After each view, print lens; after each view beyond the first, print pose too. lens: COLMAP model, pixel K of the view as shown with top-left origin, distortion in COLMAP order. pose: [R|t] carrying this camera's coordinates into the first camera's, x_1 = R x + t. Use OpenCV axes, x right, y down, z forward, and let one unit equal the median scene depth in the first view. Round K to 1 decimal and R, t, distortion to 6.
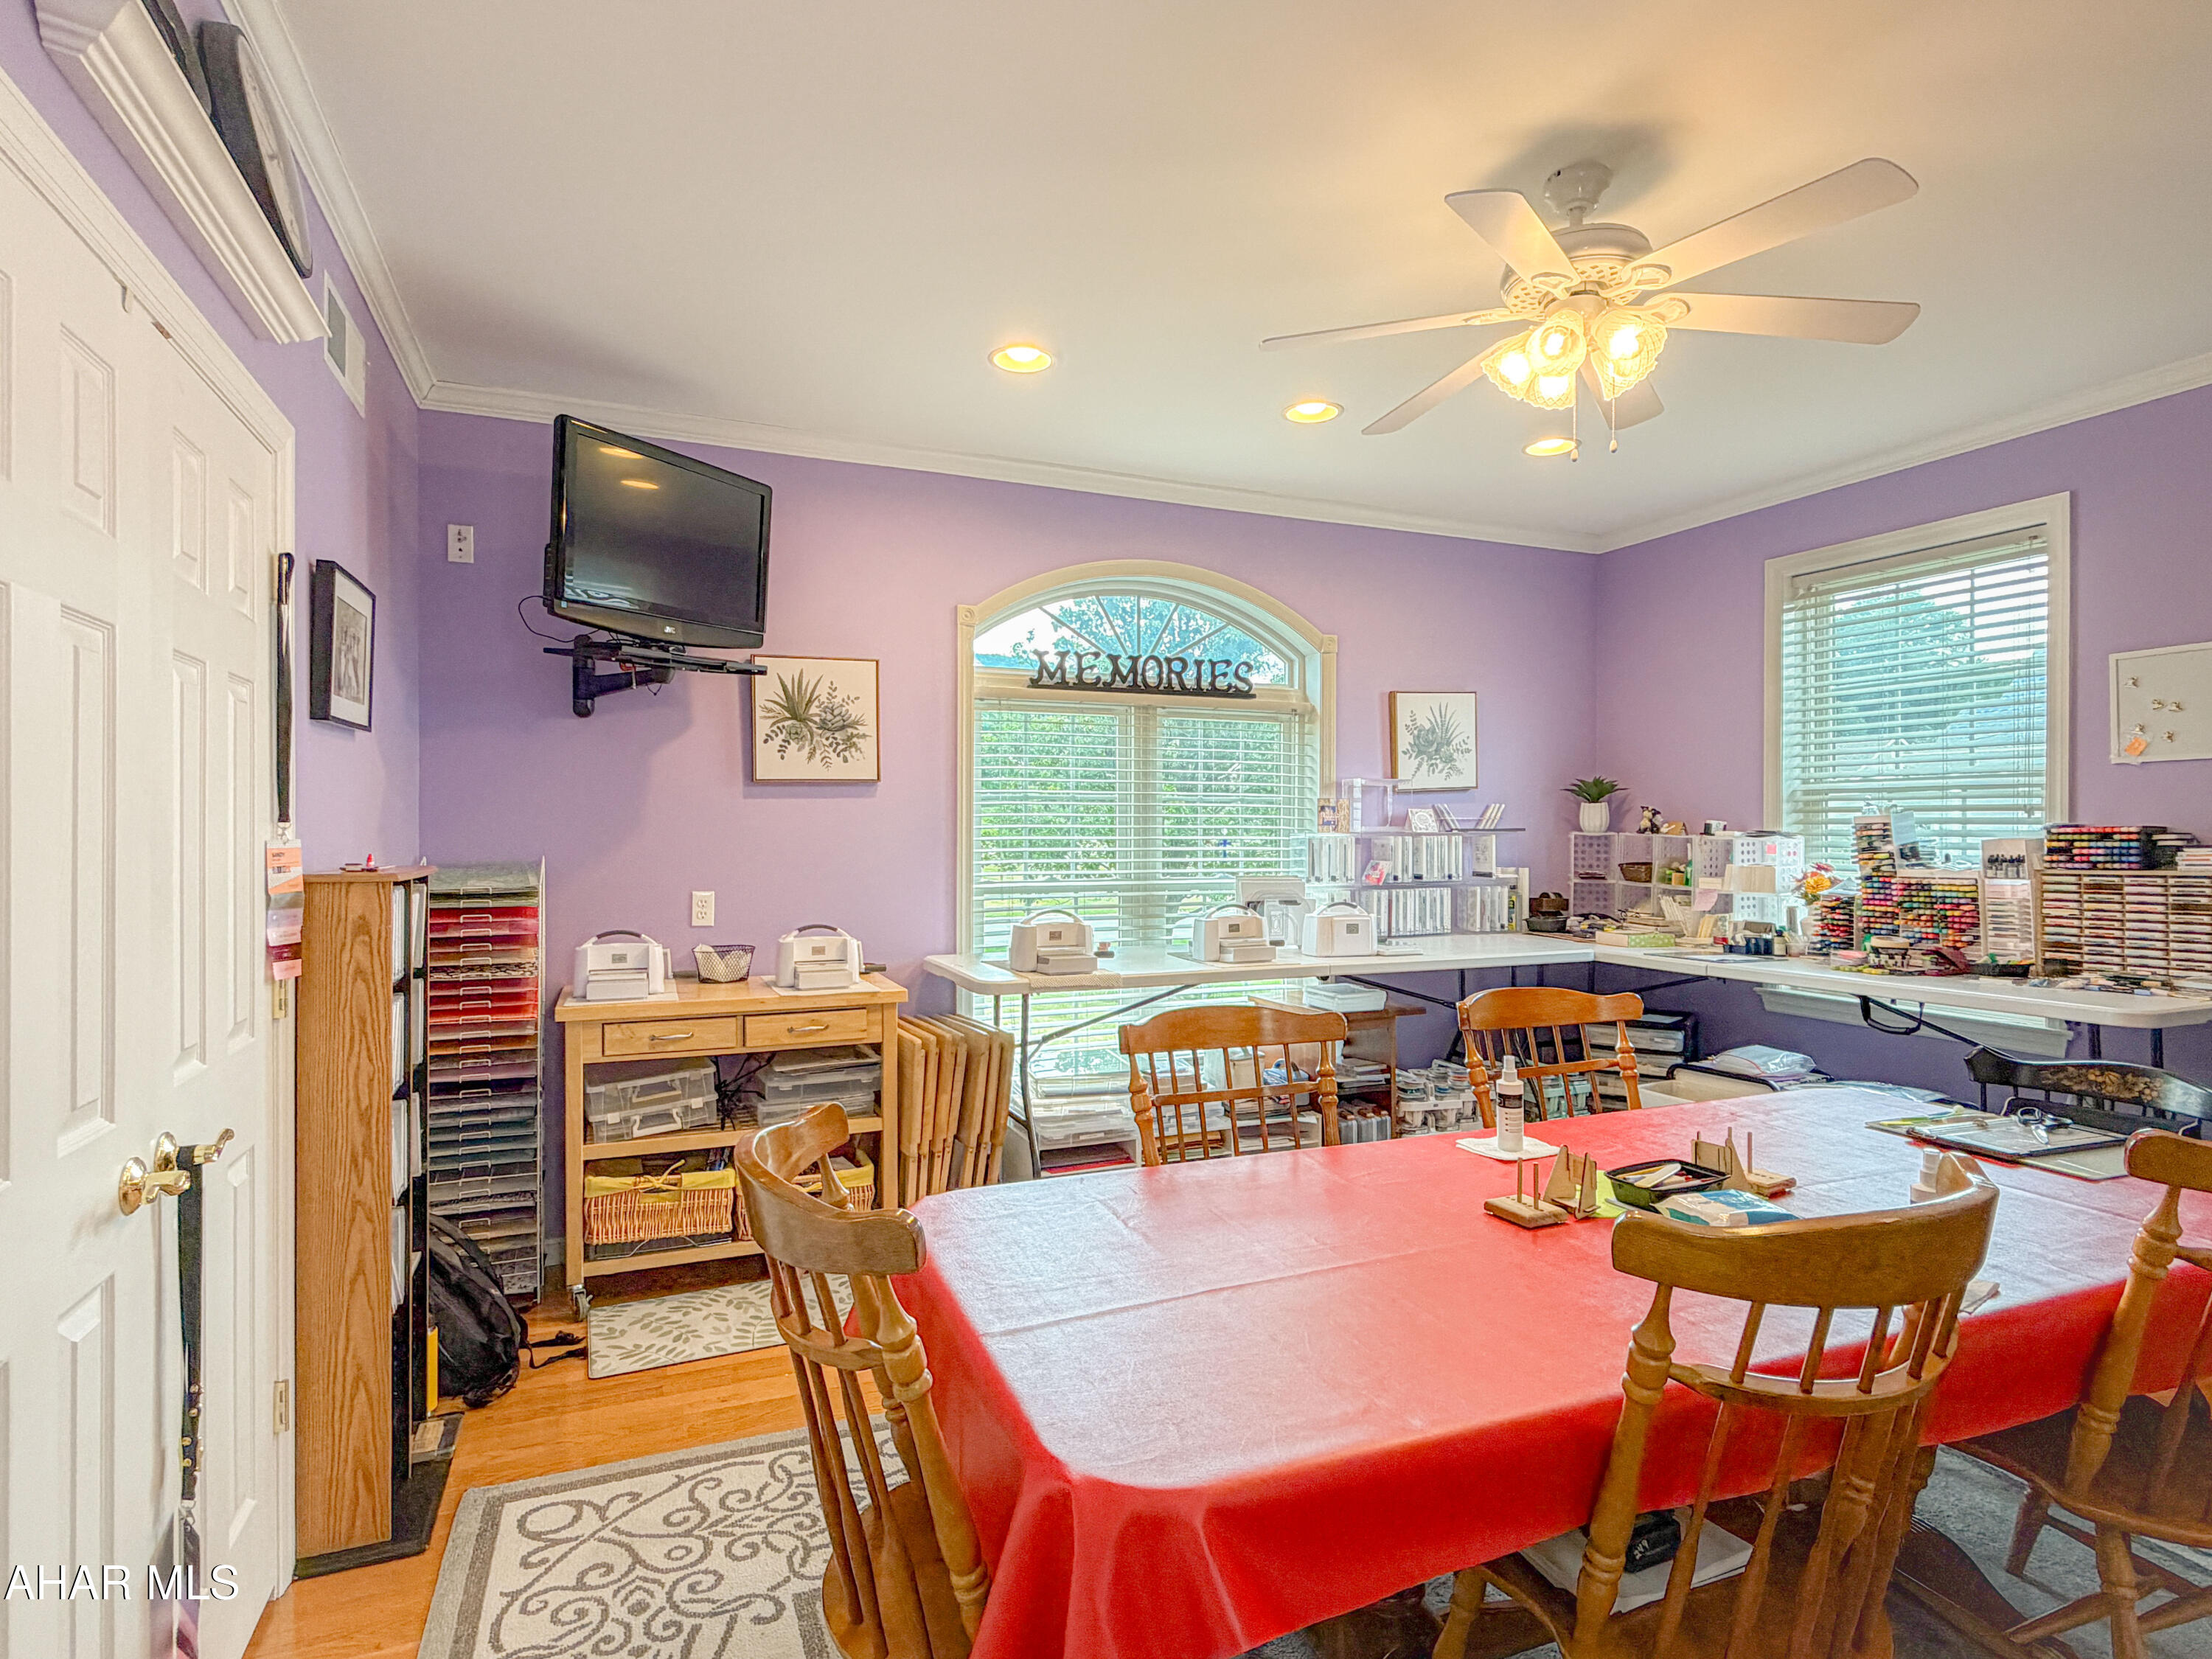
lens RADIAL K [[1136.7, 0, 1098.7], [0, 1136.7, 829.5], [0, 0, 1]] dist [0.002051, -0.000207]
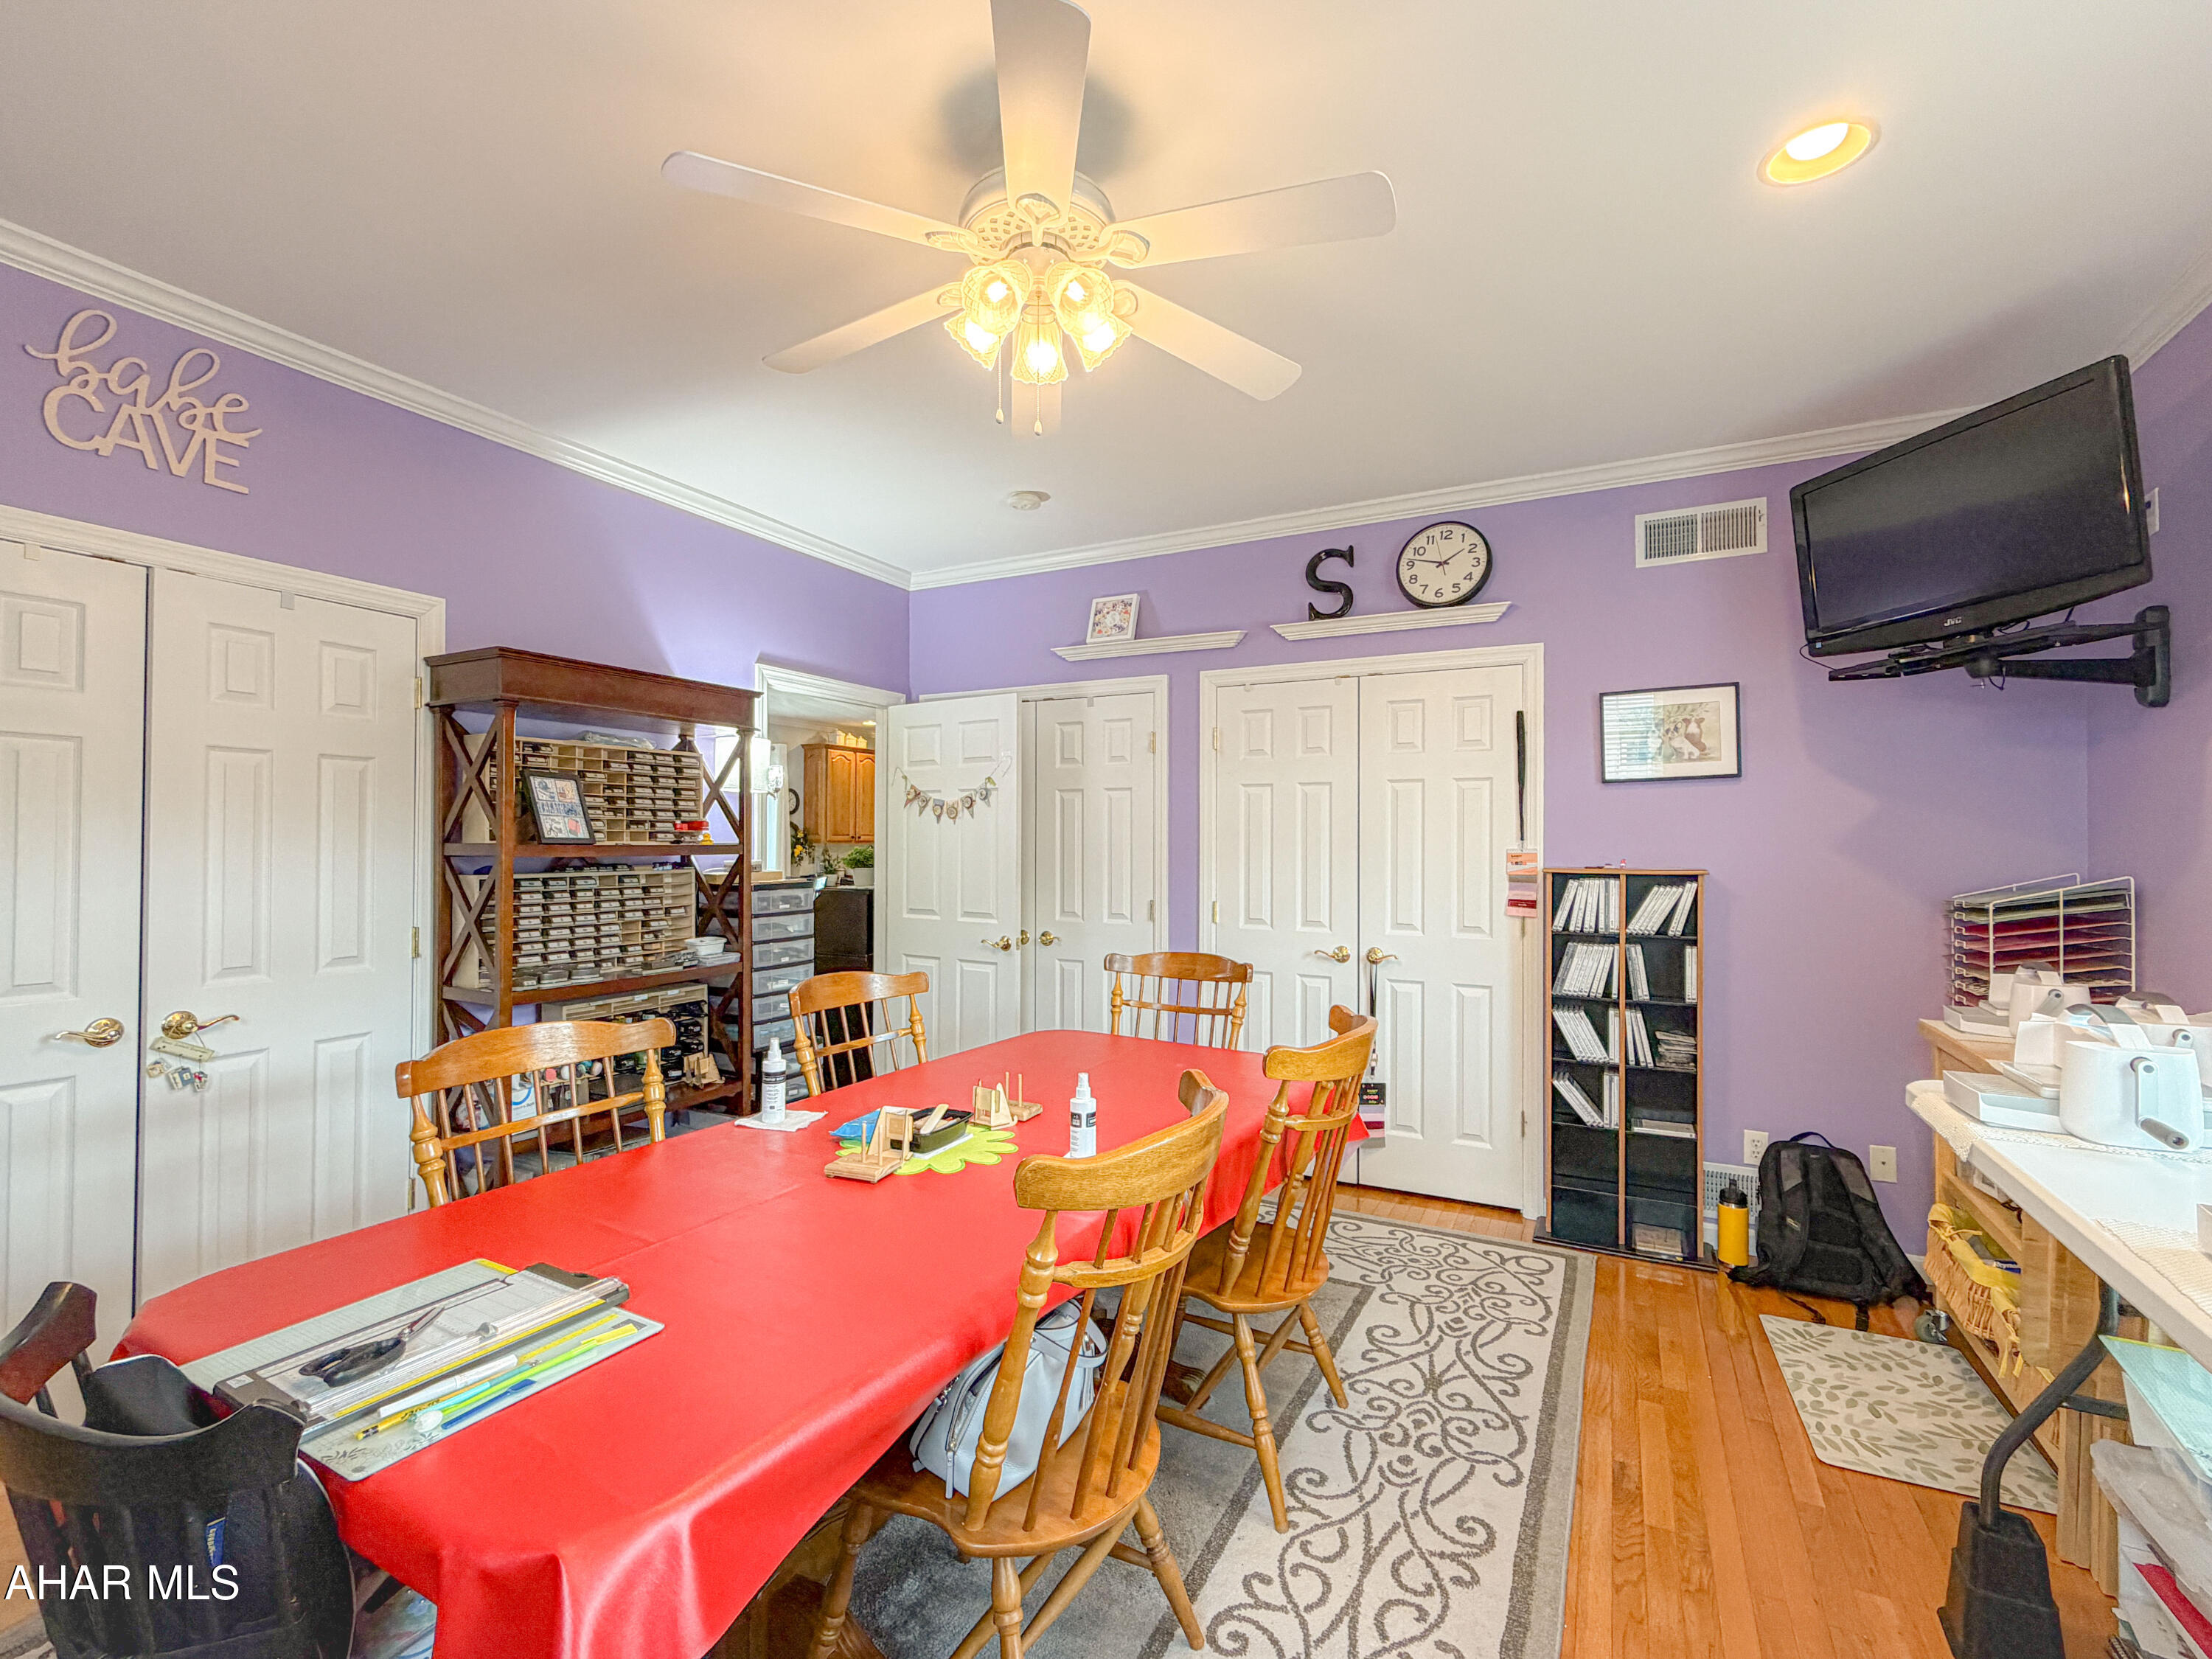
lens RADIAL K [[971.4, 0, 1104.8], [0, 971.4, 837.1], [0, 0, 1]] dist [0.000748, 0.000040]
pose [[-0.765156, -0.010085, -0.643766, 0.894714], [-0.004215, 0.999934, -0.010655, 0.009604], [0.643832, -0.005439, -0.765148, 1.673932]]
